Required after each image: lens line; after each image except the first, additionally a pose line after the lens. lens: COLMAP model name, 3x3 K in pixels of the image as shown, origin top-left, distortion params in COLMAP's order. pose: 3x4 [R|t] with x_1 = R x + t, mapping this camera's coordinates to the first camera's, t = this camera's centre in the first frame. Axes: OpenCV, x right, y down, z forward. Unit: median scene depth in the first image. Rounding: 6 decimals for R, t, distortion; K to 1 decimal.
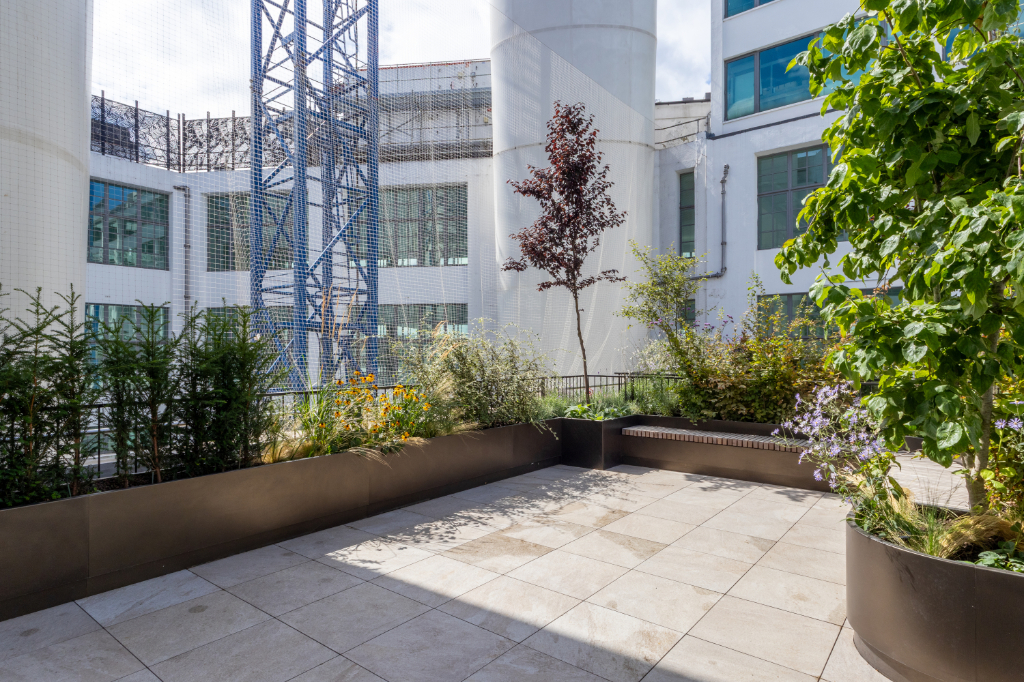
lens RADIAL K [[557.7, 0, 512.0], [0, 557.7, 341.0], [0, 0, 1]] dist [0.005939, 0.000533]
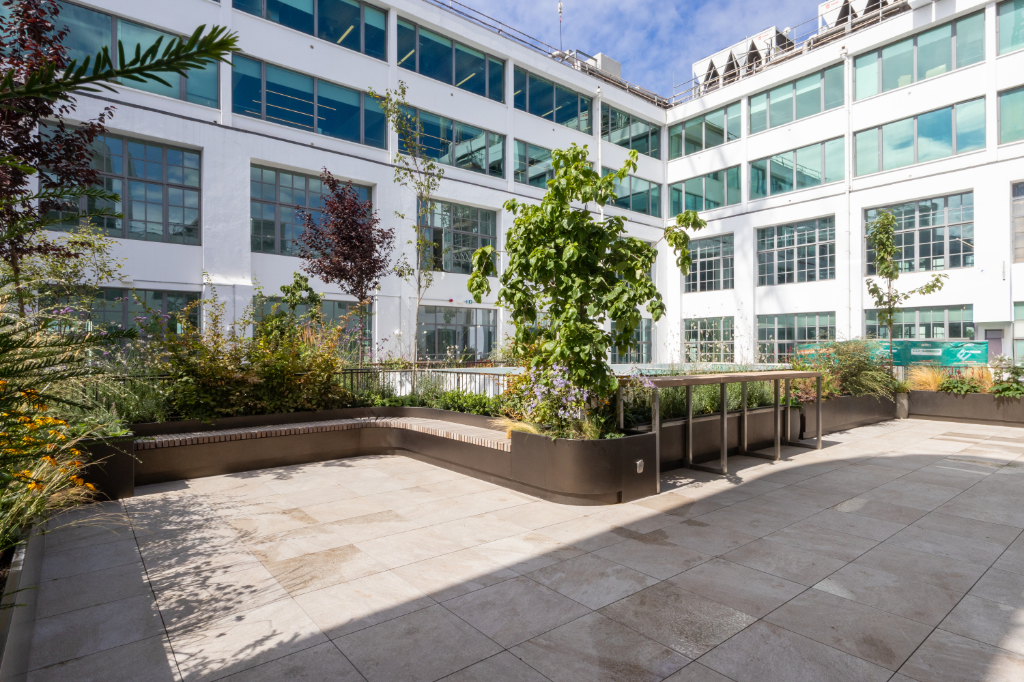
lens RADIAL K [[546.4, 0, 512.0], [0, 546.4, 341.0], [0, 0, 1]] dist [0.003458, 0.000728]
pose [[0.222834, 0.014436, 0.974750, -0.648039], [-0.014145, 0.999833, -0.011574, 0.014085], [-0.974754, -0.011209, 0.223001, 0.404082]]
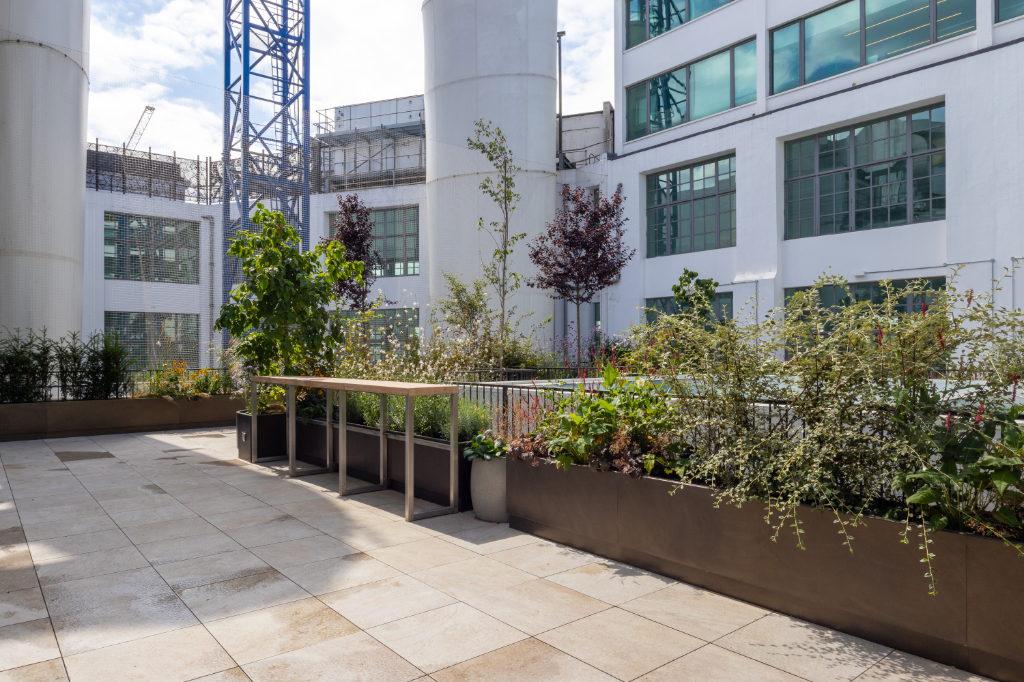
lens RADIAL K [[658.8, 0, 512.0], [0, 658.8, 341.0], [0, 0, 1]] dist [-0.022018, -0.000180]
pose [[0.979805, -0.006642, -0.199846, 1.419777], [0.007847, 0.999955, 0.005242, -0.019646], [0.199802, -0.006704, 0.979813, -1.129796]]
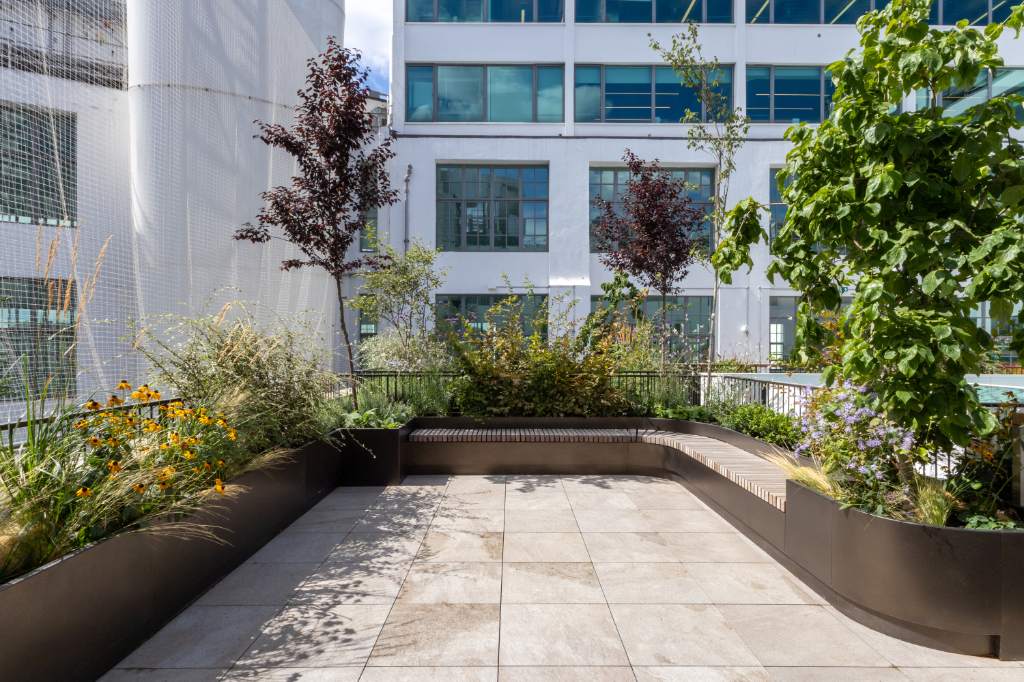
lens RADIAL K [[546.4, 0, 512.0], [0, 546.4, 341.0], [0, 0, 1]] dist [0.003458, 0.000728]
pose [[0.779931, 0.008782, 0.625804, -0.307067], [-0.013866, 0.999899, 0.003250, 0.004914], [-0.625712, -0.011213, 0.779974, 0.321291]]
